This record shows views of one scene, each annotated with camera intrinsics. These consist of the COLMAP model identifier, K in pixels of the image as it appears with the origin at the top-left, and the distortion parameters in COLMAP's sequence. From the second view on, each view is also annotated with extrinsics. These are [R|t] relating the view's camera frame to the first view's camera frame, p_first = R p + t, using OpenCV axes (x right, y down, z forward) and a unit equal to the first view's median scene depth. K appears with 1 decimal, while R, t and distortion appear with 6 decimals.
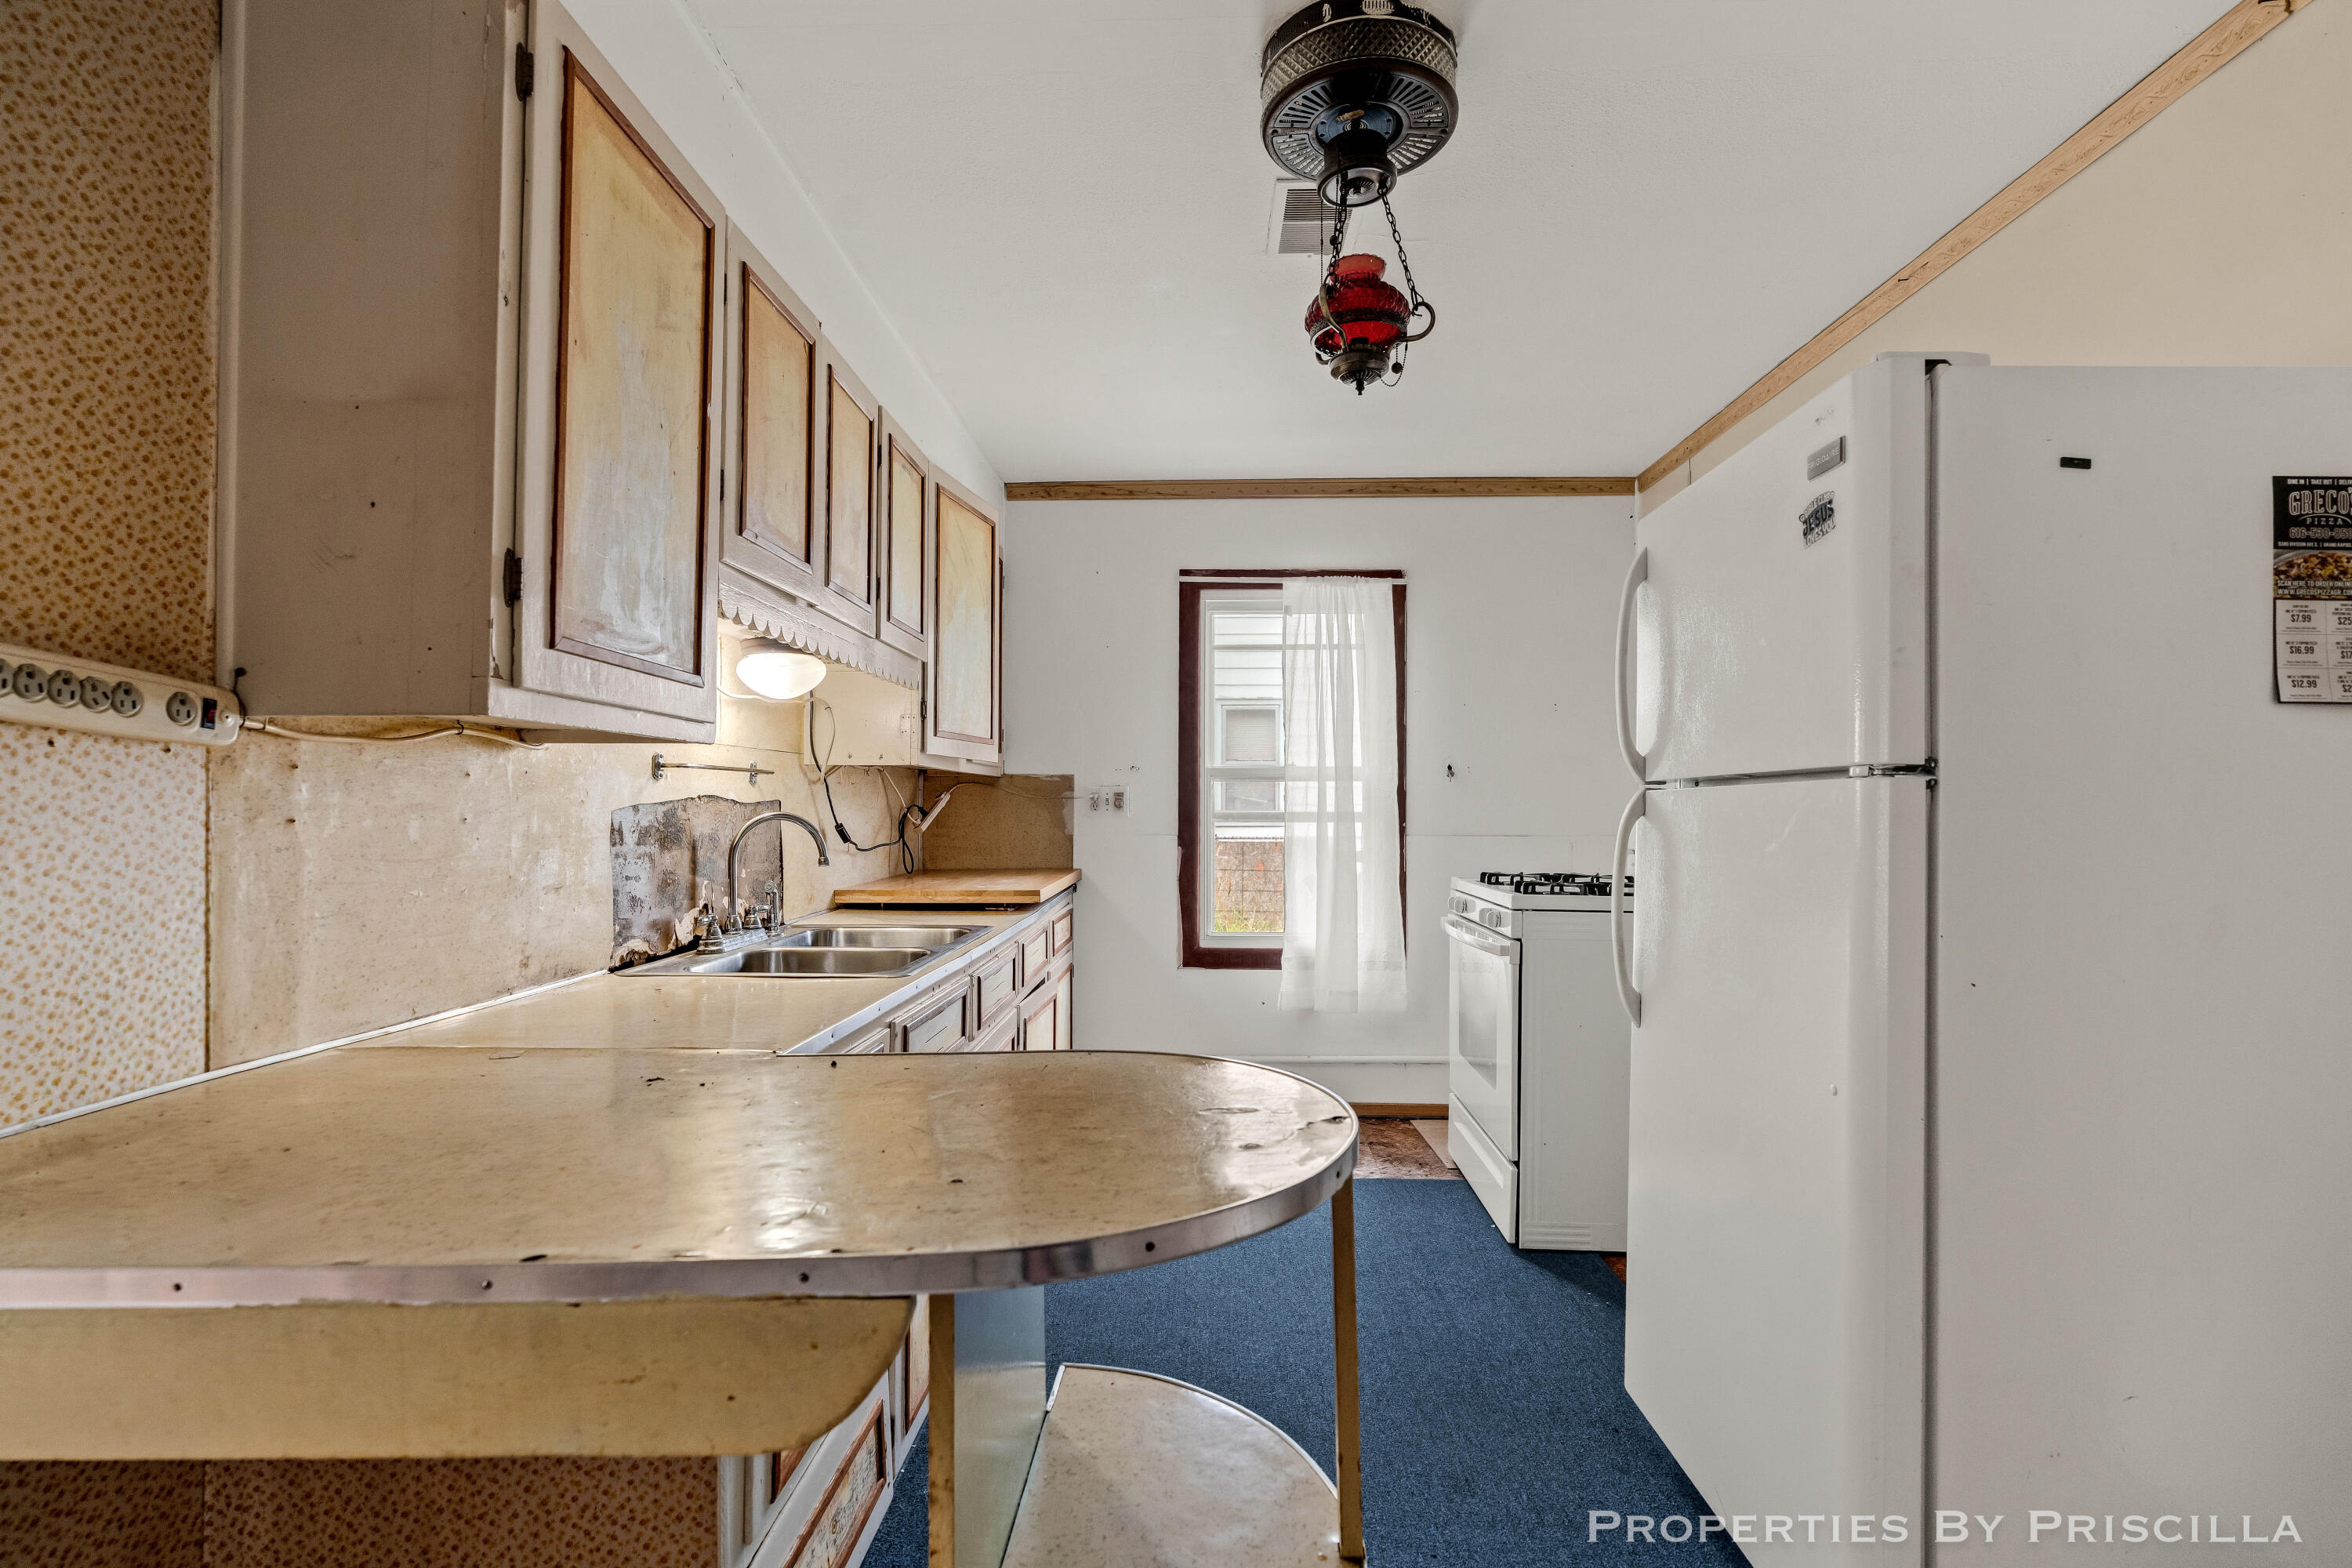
lens RADIAL K [[1093.8, 0, 1180.3], [0, 1093.8, 800.0], [0, 0, 1]] dist [-0.011492, 0.001008]
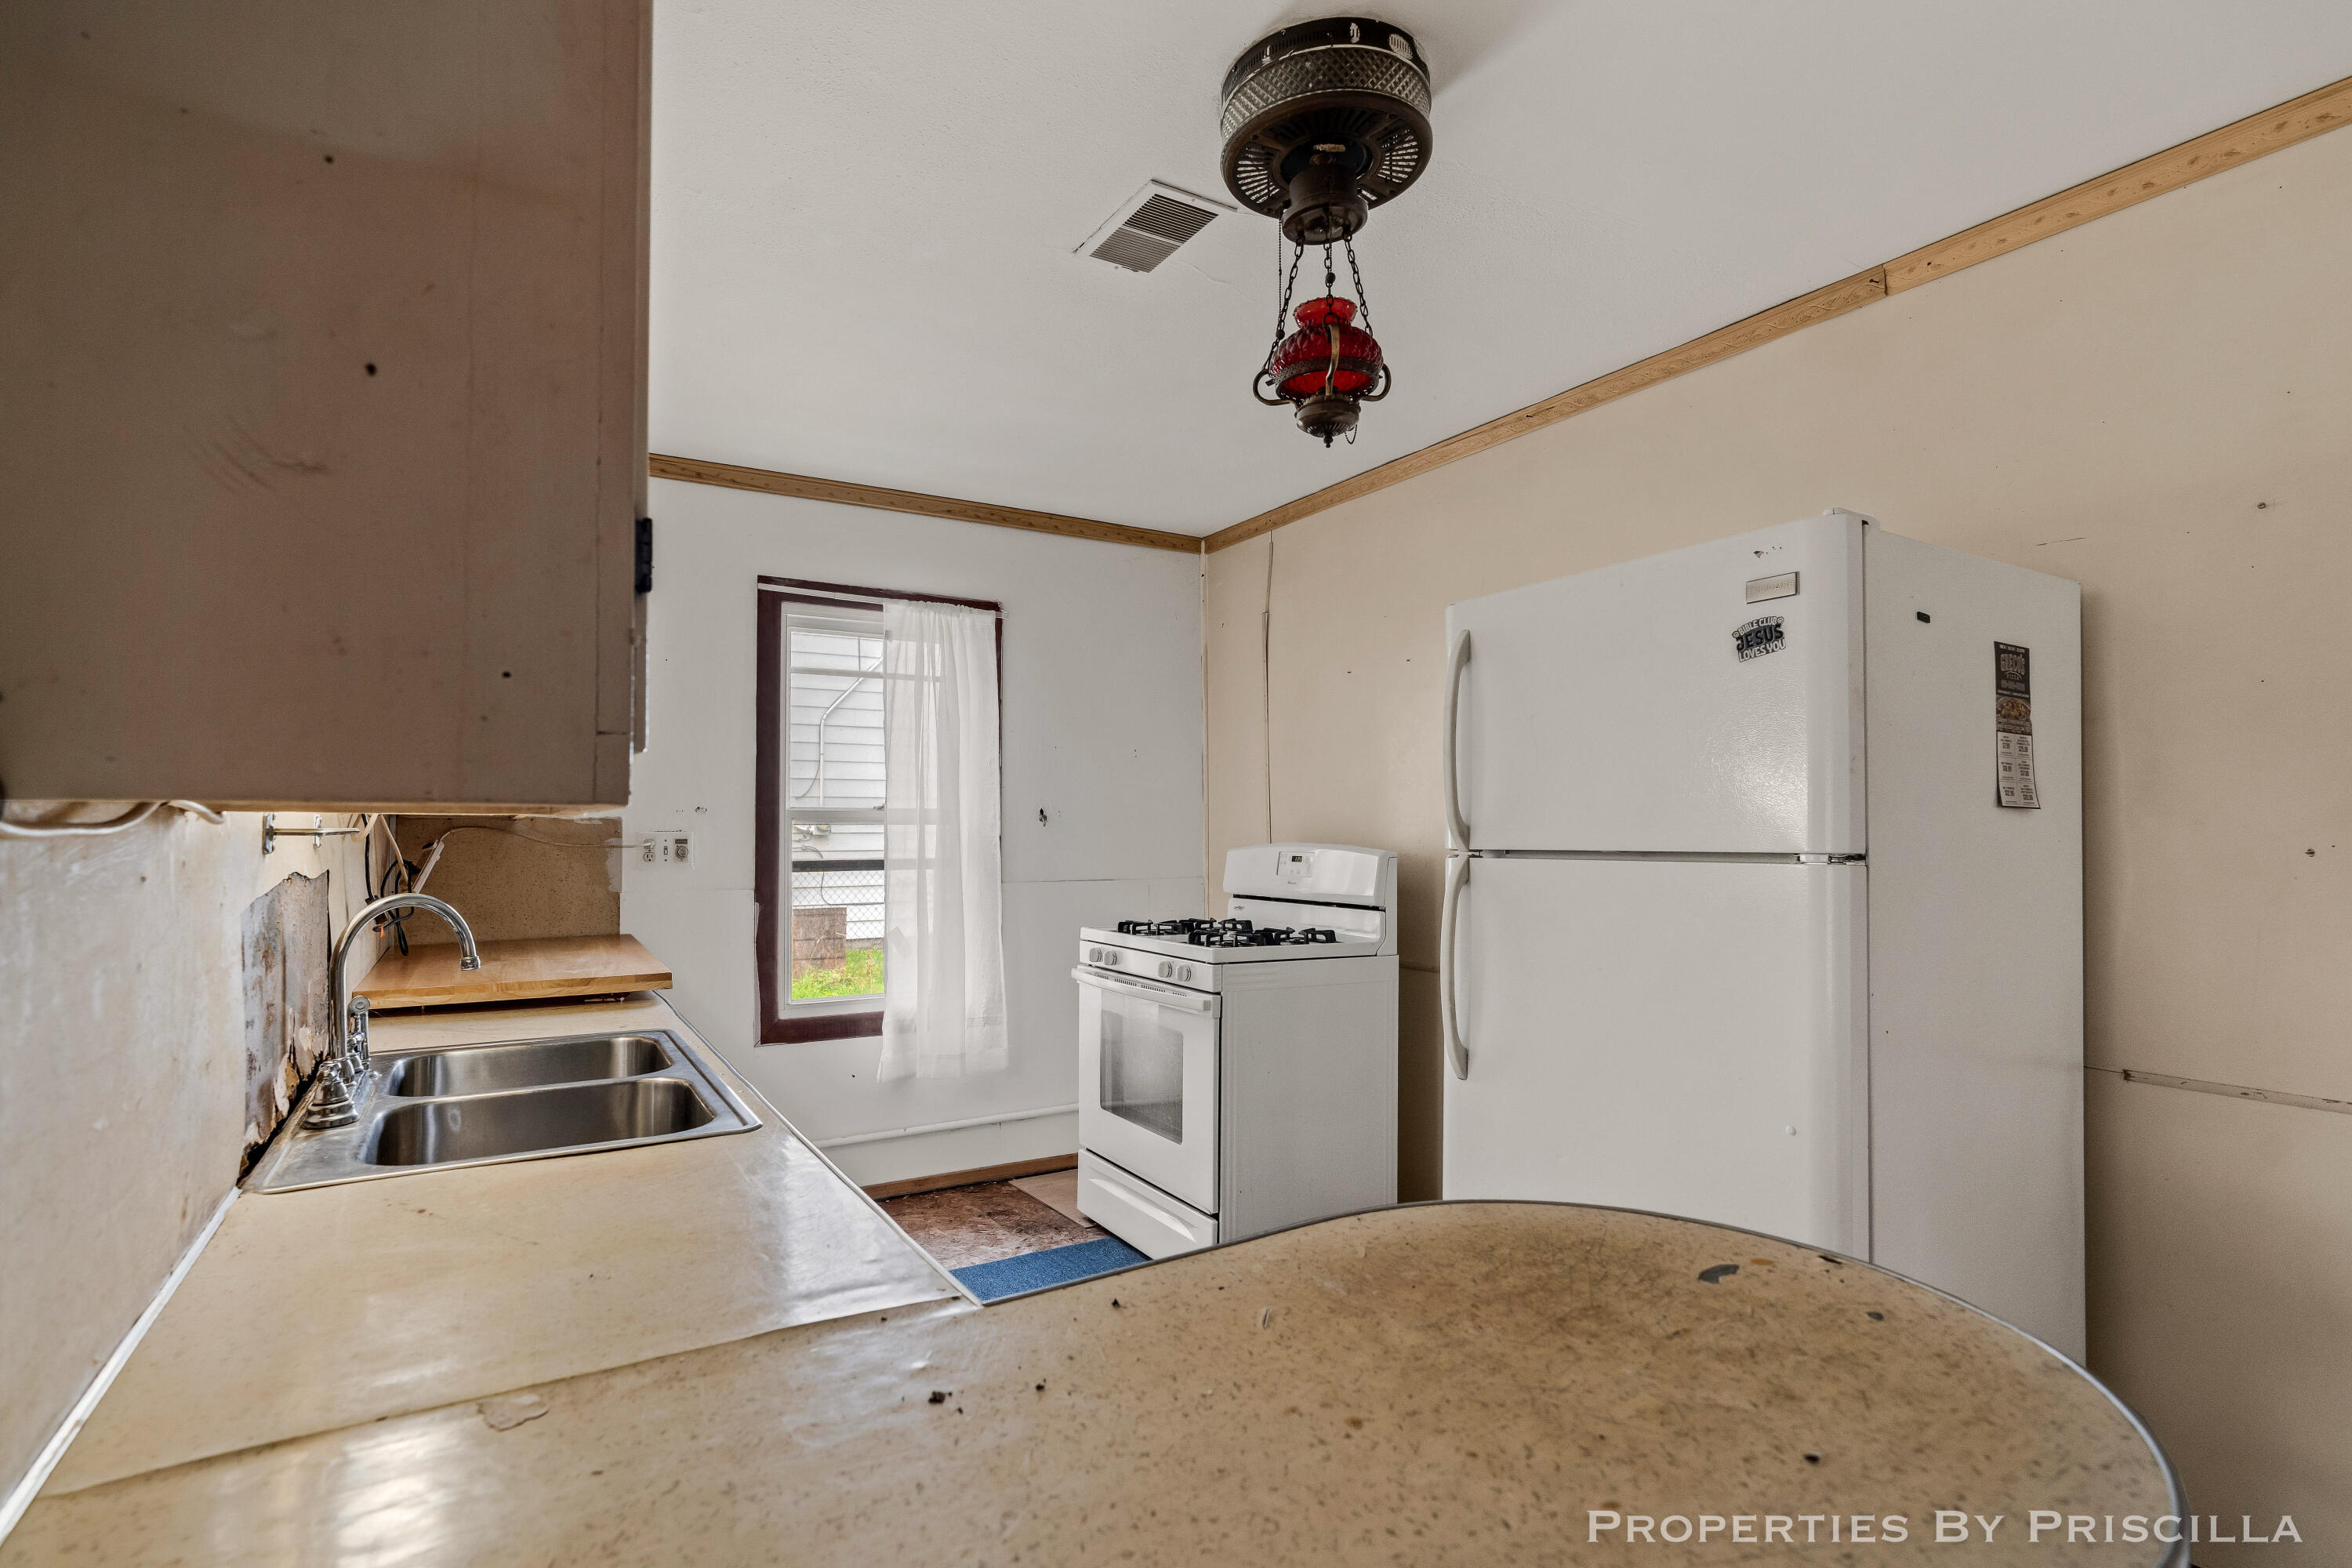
lens RADIAL K [[1113.1, 0, 1172.6], [0, 1113.1, 826.7], [0, 0, 1]] dist [-0.004563, -0.000099]
pose [[0.852546, 0.002423, 0.522646, -0.189051], [-0.003145, 0.999995, 0.000494, -0.018670], [-0.522642, -0.002065, 0.852550, 0.105848]]
